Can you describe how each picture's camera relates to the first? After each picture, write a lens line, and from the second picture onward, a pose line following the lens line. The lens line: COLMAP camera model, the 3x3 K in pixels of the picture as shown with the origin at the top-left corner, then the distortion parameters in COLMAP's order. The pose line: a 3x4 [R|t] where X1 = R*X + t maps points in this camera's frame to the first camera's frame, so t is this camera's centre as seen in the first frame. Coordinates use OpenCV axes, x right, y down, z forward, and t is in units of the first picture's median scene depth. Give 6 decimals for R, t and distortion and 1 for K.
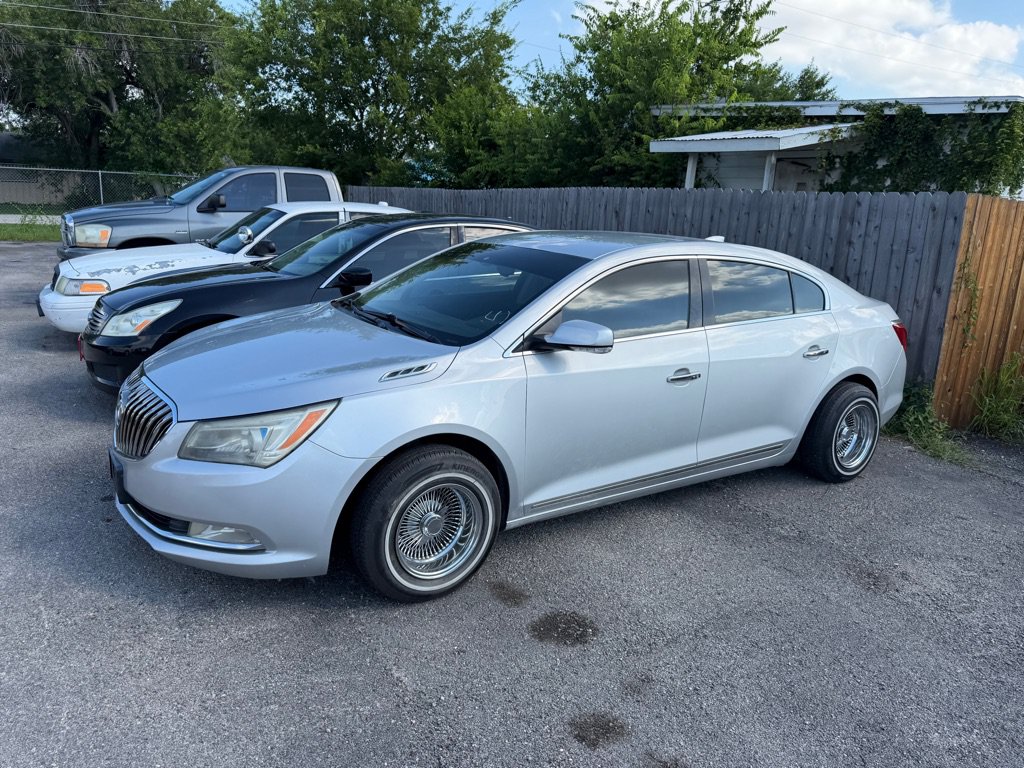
lens RADIAL K [[737.8, 0, 500.7], [0, 737.8, 368.1], [0, 0, 1]] dist [0.008707, -0.015489]
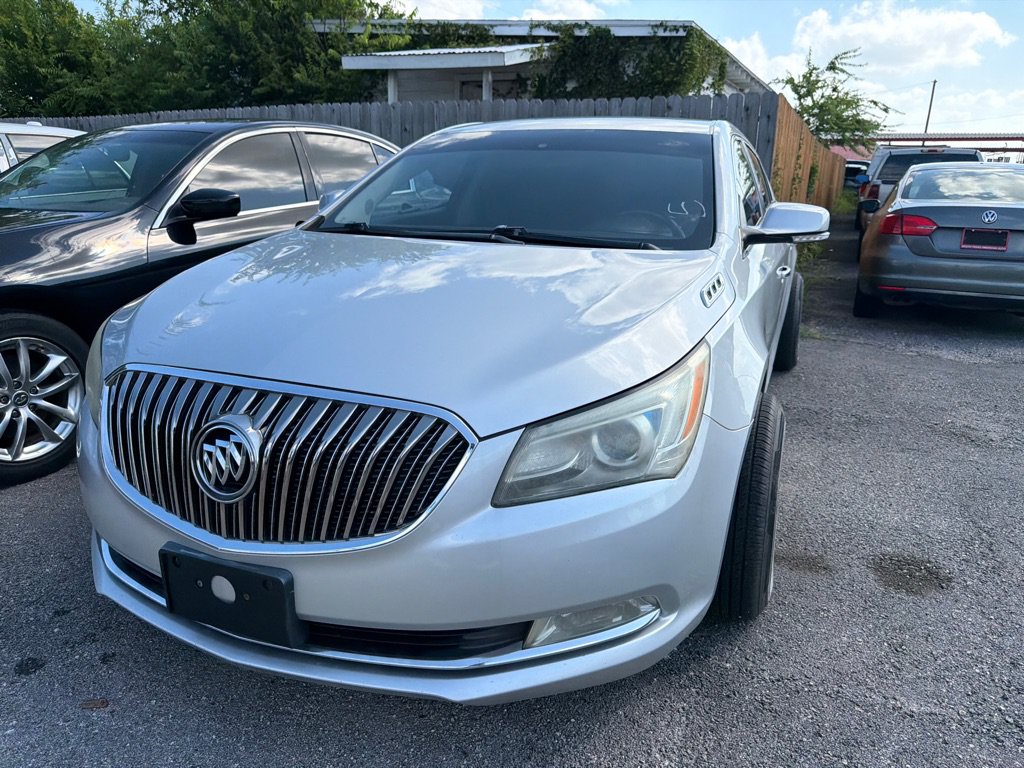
lens RADIAL K [[737.8, 0, 519.5], [0, 737.8, 381.9], [0, 0, 1]] dist [0.008707, -0.015489]
pose [[0.814753, -0.196236, 0.545591, -0.233553], [0.153140, 0.980402, 0.123936, -0.007659], [-0.559219, -0.017425, 0.828837, 0.198515]]
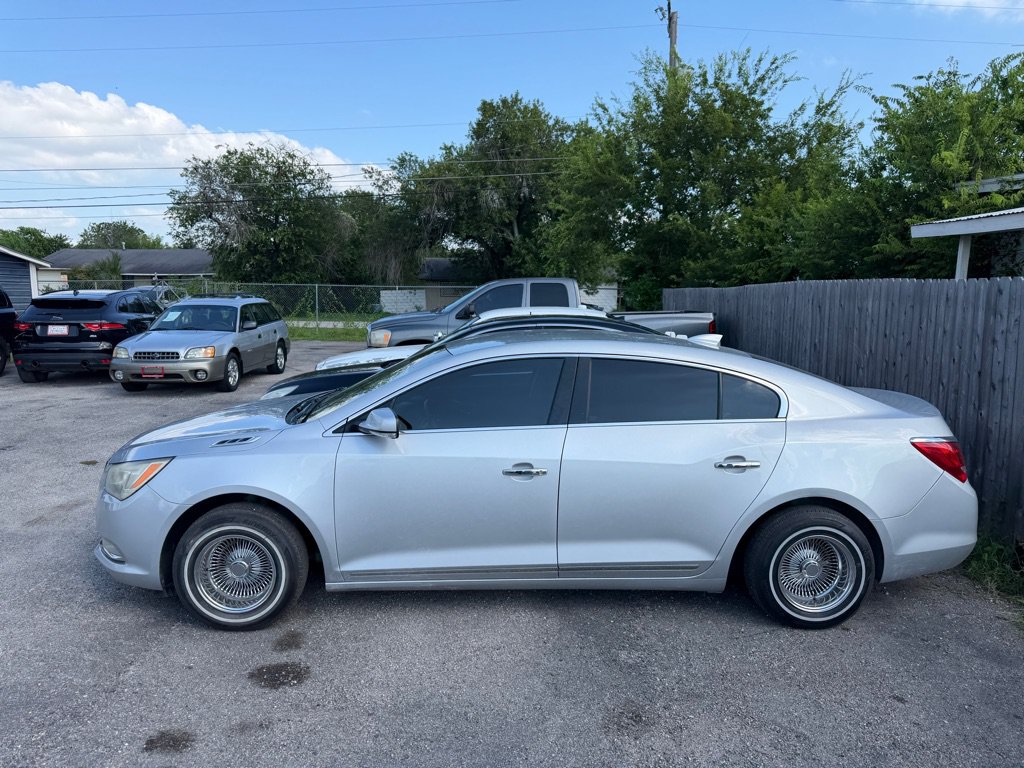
lens RADIAL K [[737.8, 0, 503.5], [0, 737.8, 375.6], [0, 0, 1]] dist [0.008707, -0.015489]
pose [[0.847902, 0.019309, -0.529802, 0.340187], [-0.085904, 0.991134, -0.101359, -0.006644], [0.523147, 0.131455, 0.842043, 0.055903]]
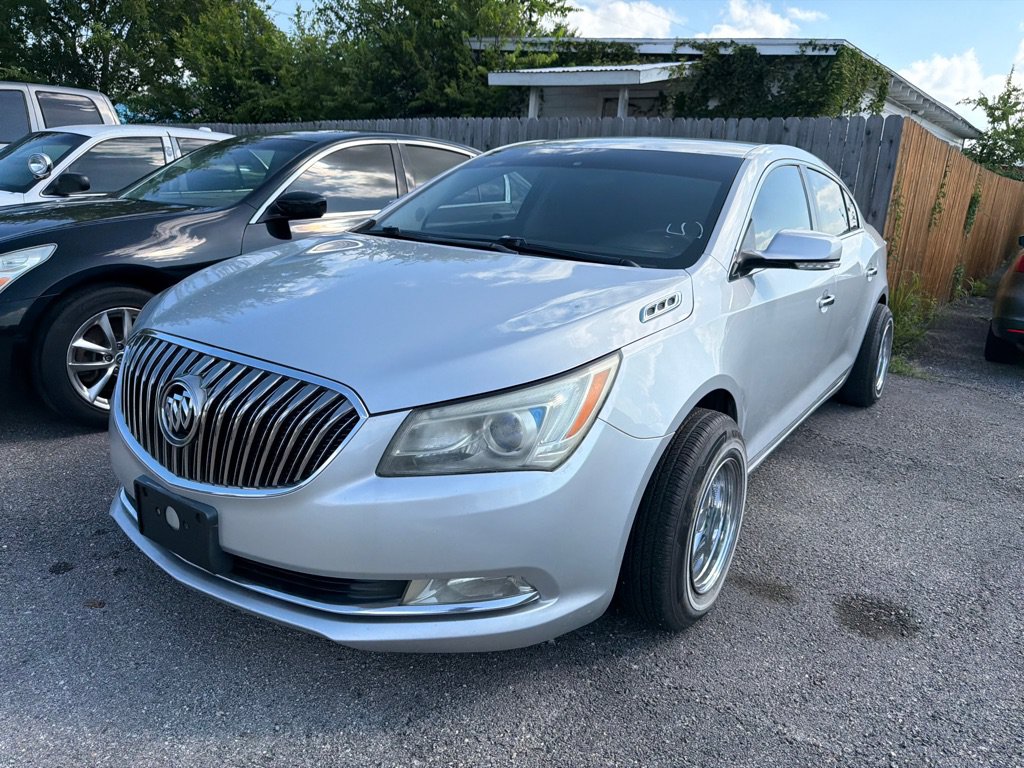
lens RADIAL K [[737.8, 0, 519.0], [0, 737.8, 384.6], [0, 0, 1]] dist [0.008707, -0.015489]
pose [[0.924098, -0.104190, 0.367678, -0.185143], [0.077769, 0.993255, 0.086003, 0.003241], [-0.374158, -0.050882, 0.925968, 0.148329]]
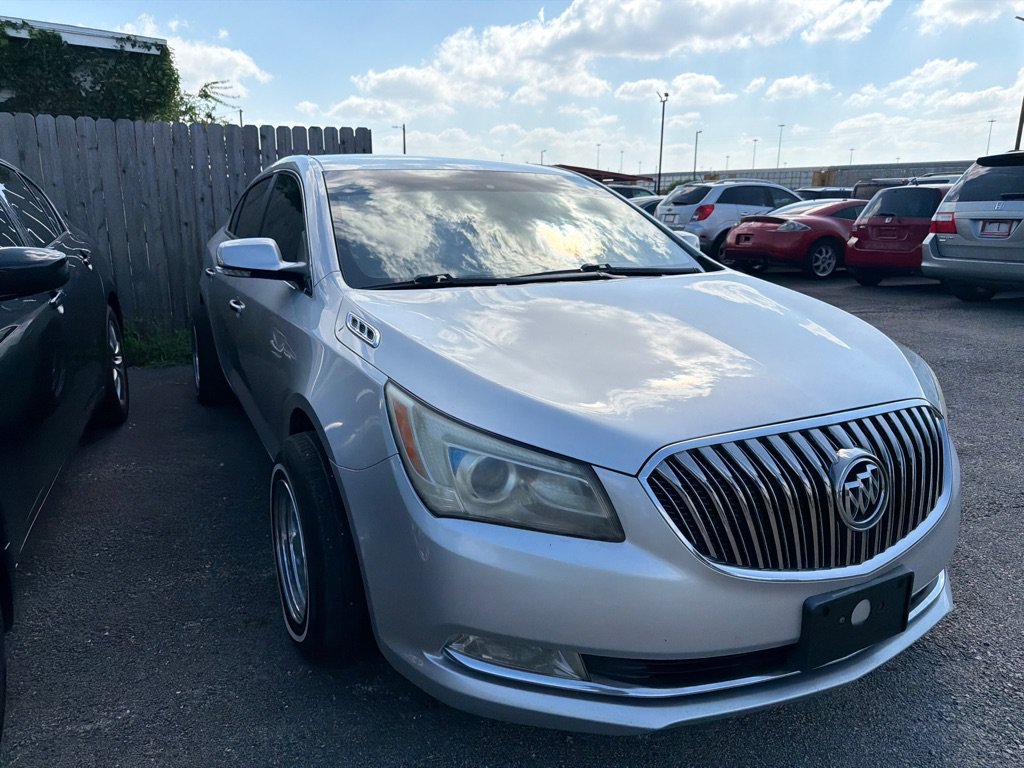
lens RADIAL K [[737.8, 0, 520.6], [0, 737.8, 372.7], [0, 0, 1]] dist [0.008707, -0.015489]
pose [[0.090731, -0.277514, 0.956428, -0.380590], [0.220663, 0.942119, 0.252429, -0.074651], [-0.971121, 0.188145, 0.146717, 0.435809]]
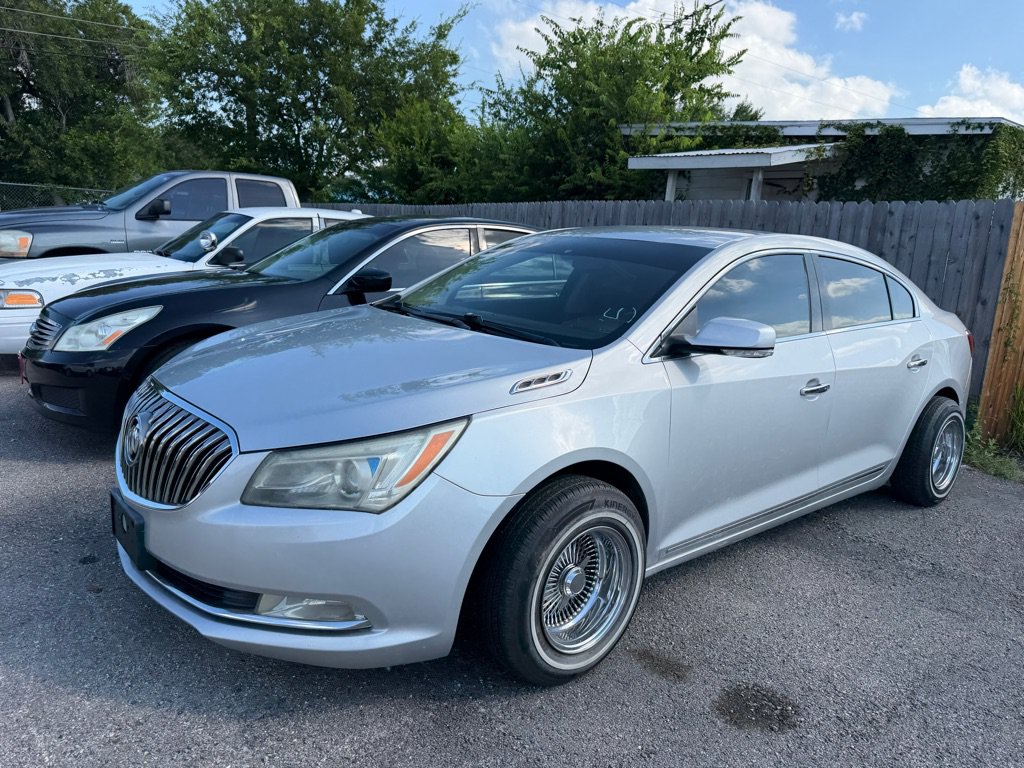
lens RADIAL K [[737.8, 0, 521.4], [0, 737.8, 383.3], [0, 0, 1]] dist [0.008707, -0.015489]
pose [[0.990897, -0.010673, 0.134197, -0.091080], [0.013549, 0.999697, -0.020532, 0.008340], [-0.133937, 0.022164, 0.990742, 0.089203]]
